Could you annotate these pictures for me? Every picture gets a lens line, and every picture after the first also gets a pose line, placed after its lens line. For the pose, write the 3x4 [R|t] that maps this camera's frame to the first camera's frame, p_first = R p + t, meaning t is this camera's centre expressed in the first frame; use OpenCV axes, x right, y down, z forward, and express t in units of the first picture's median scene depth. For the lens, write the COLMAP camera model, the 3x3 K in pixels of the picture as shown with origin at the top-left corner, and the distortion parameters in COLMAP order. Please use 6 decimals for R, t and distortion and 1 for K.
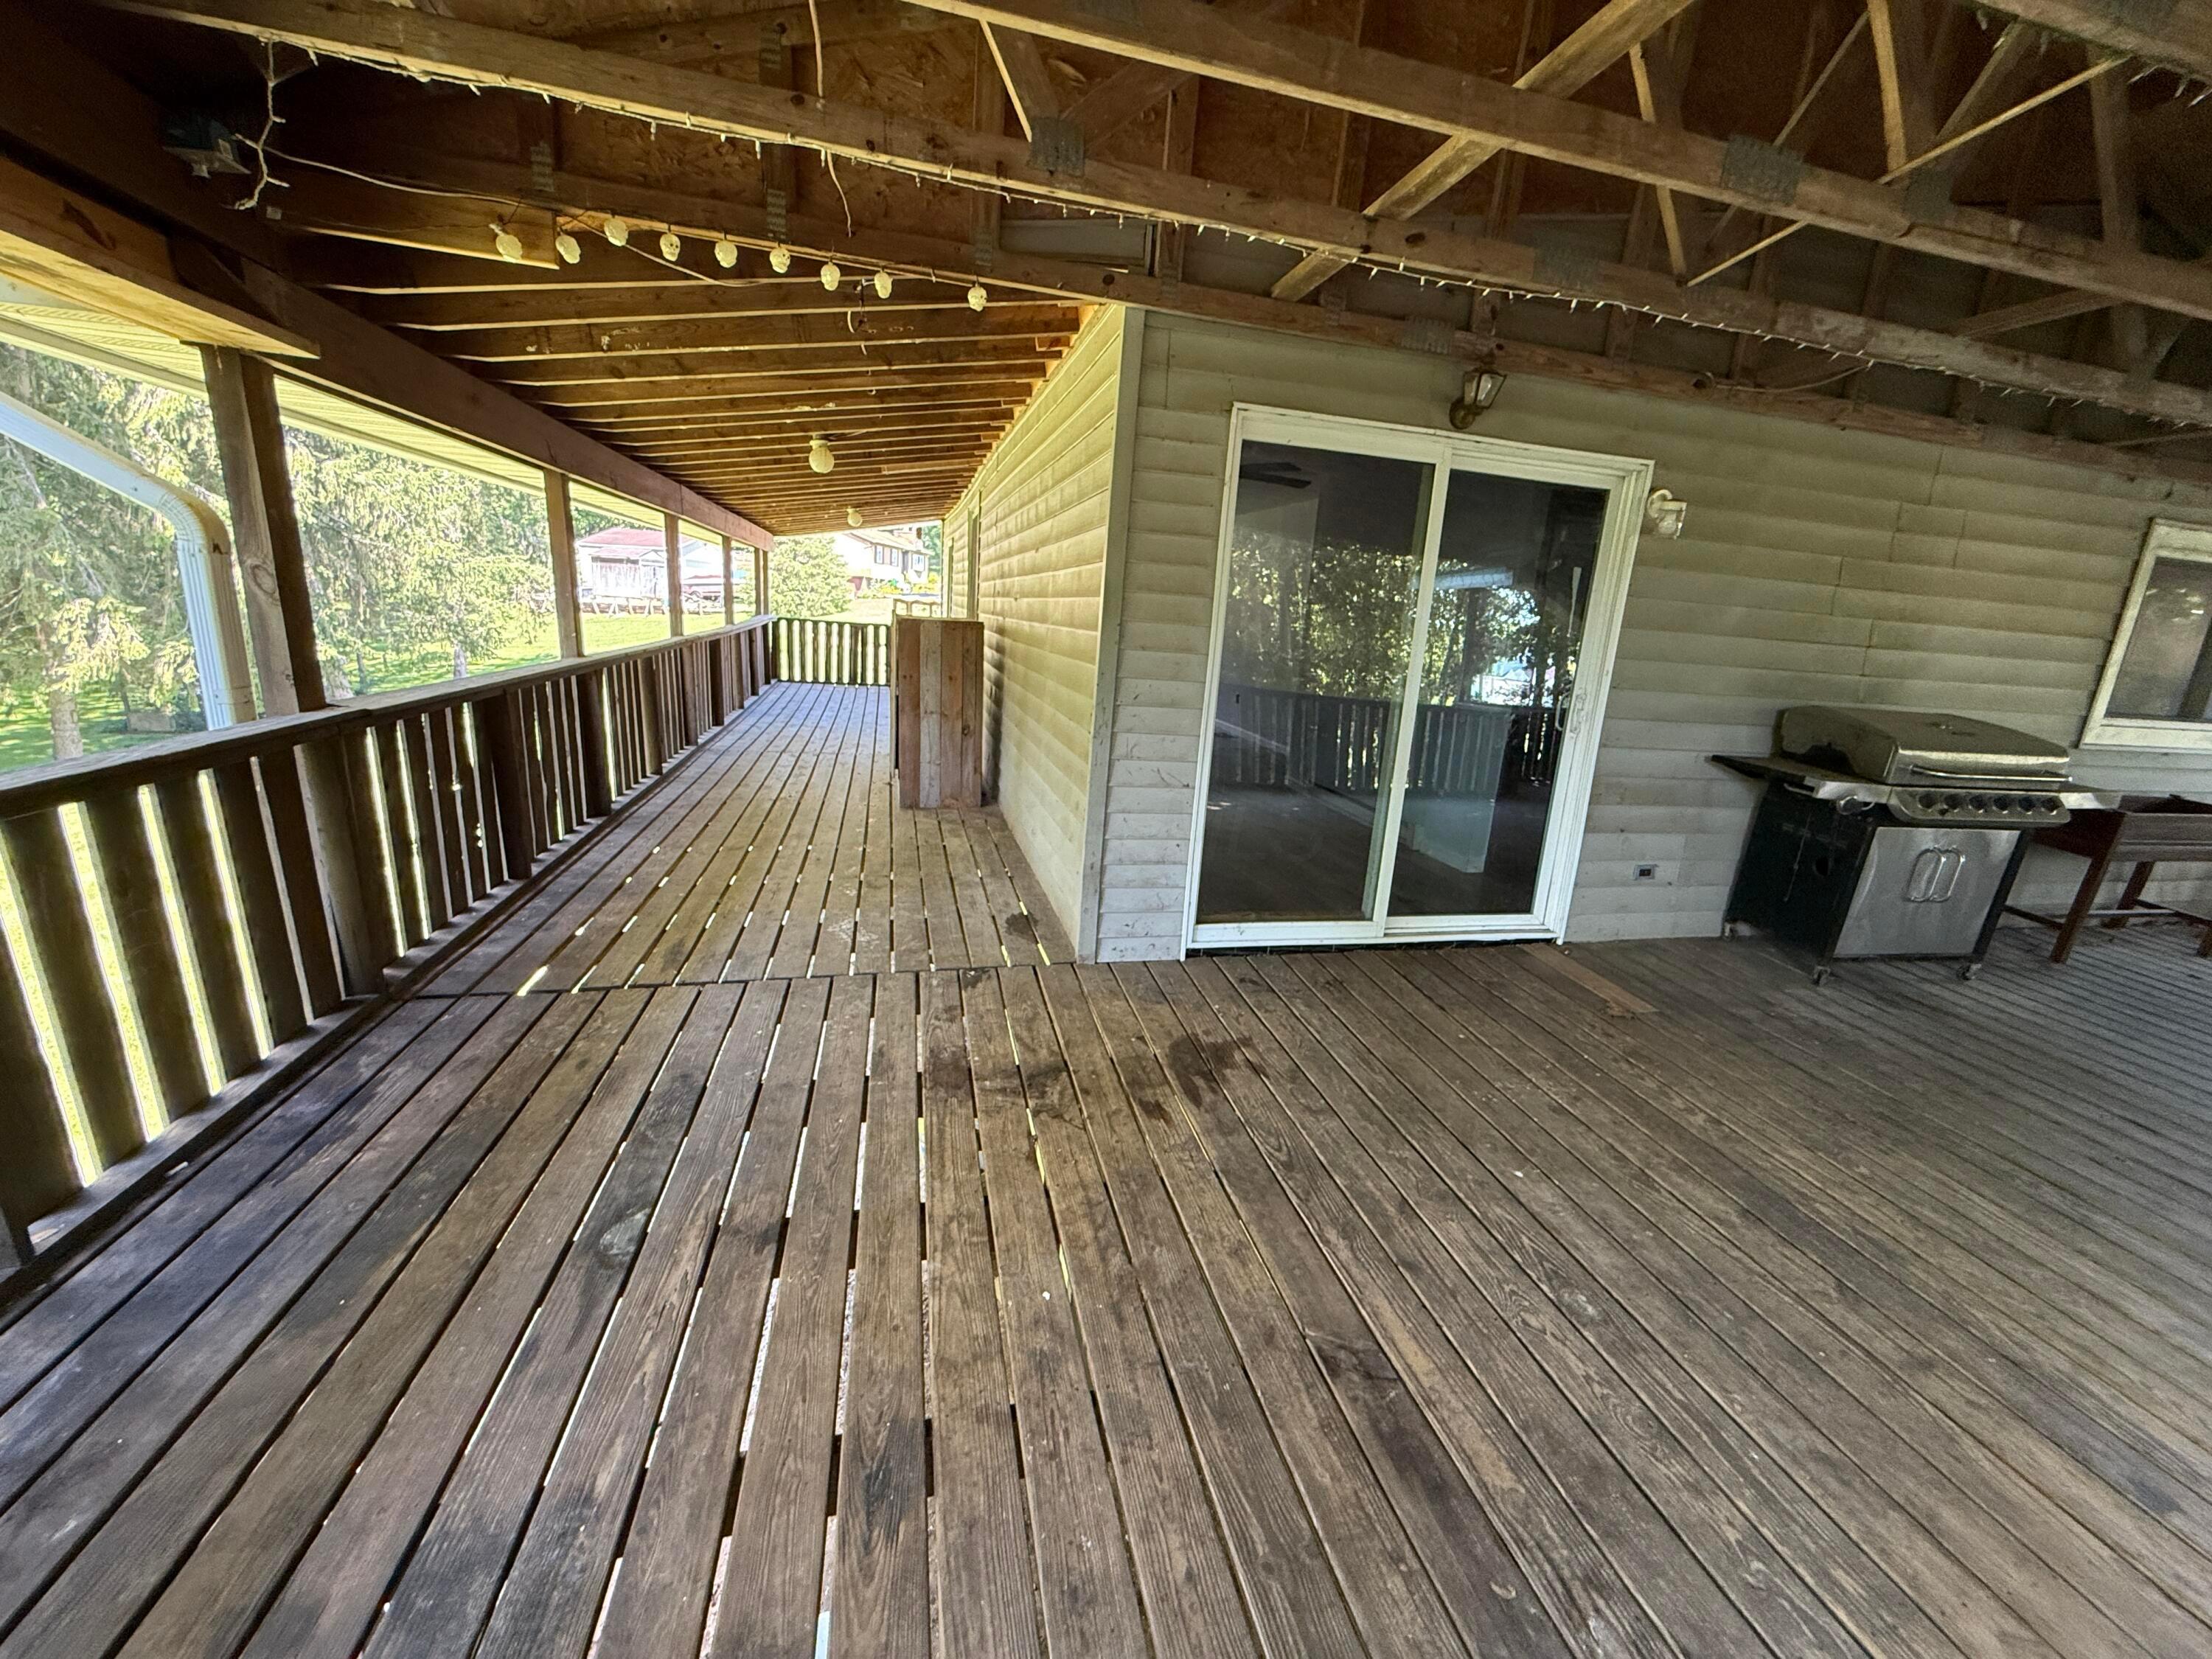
lens RADIAL K [[883.3, 0, 1116.3], [0, 883.3, 825.7], [0, 0, 1]] dist [0.000601, -0.000570]
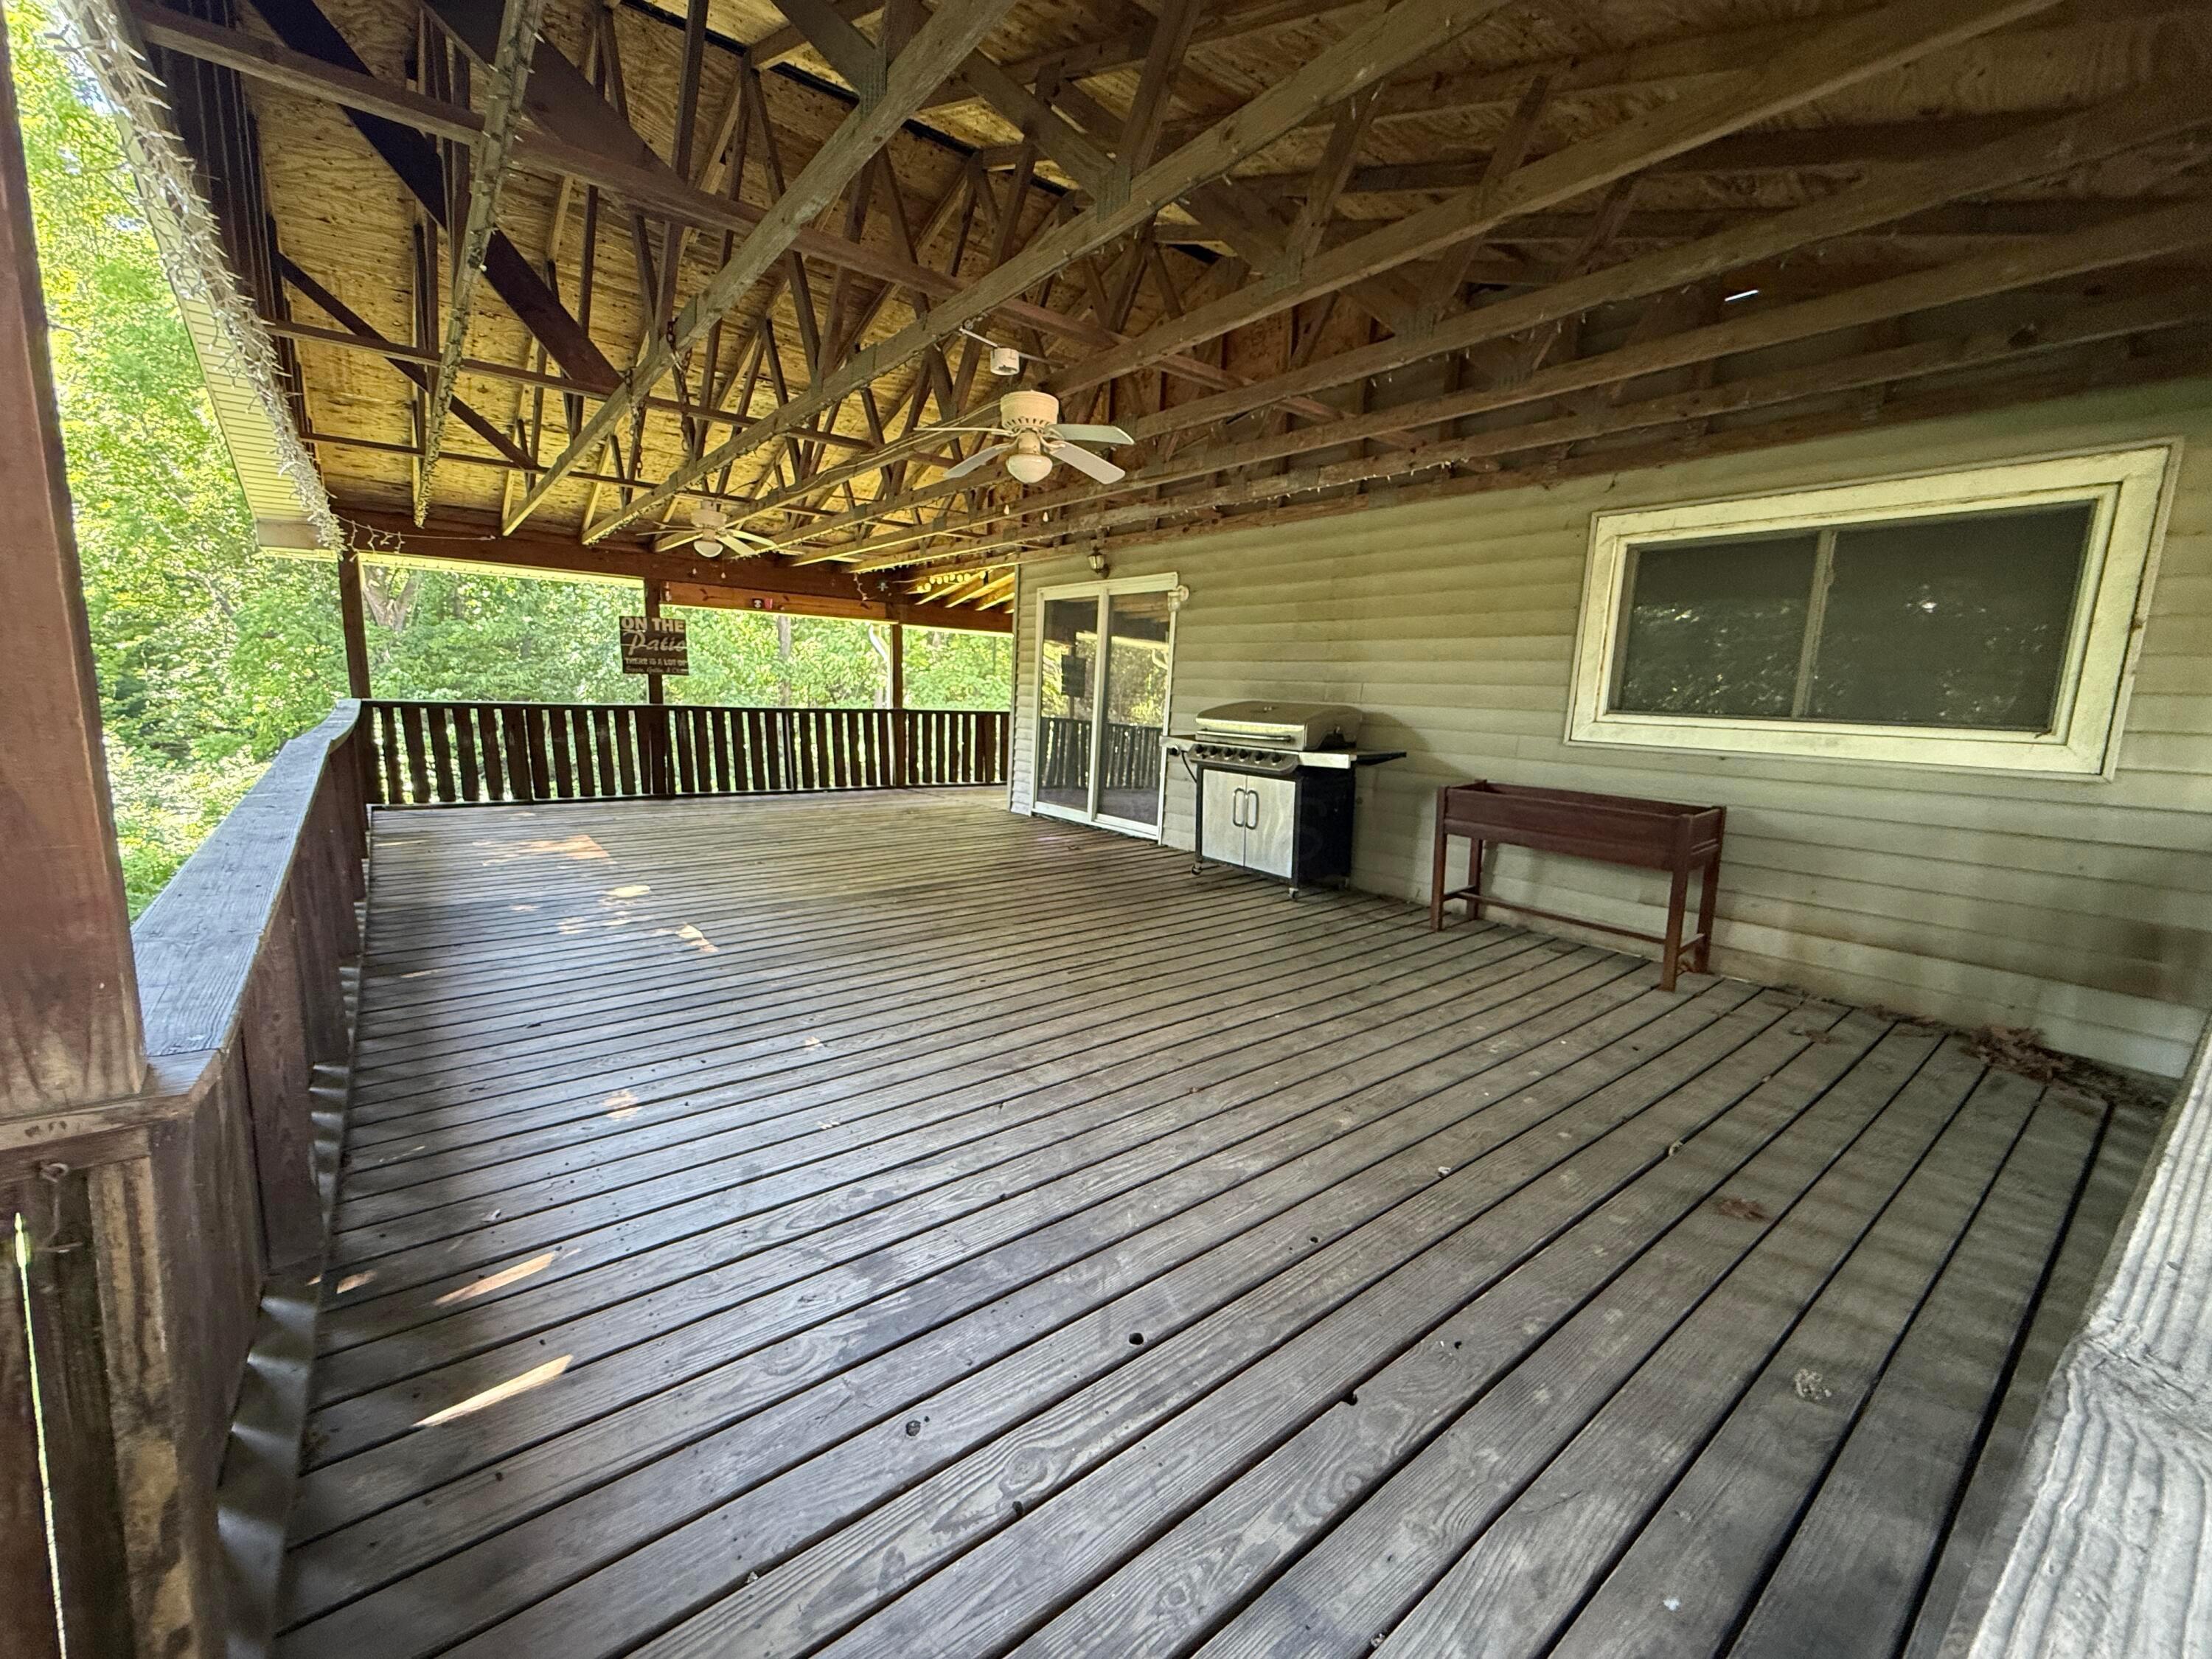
lens RADIAL K [[883.3, 0, 1101.9], [0, 883.3, 829.4], [0, 0, 1]] dist [0.000601, -0.000570]
pose [[0.415982, 0.086737, -0.905227, 2.109818], [-0.230811, 0.972914, -0.012843, 0.161470], [0.879593, 0.214279, 0.424735, 0.175378]]
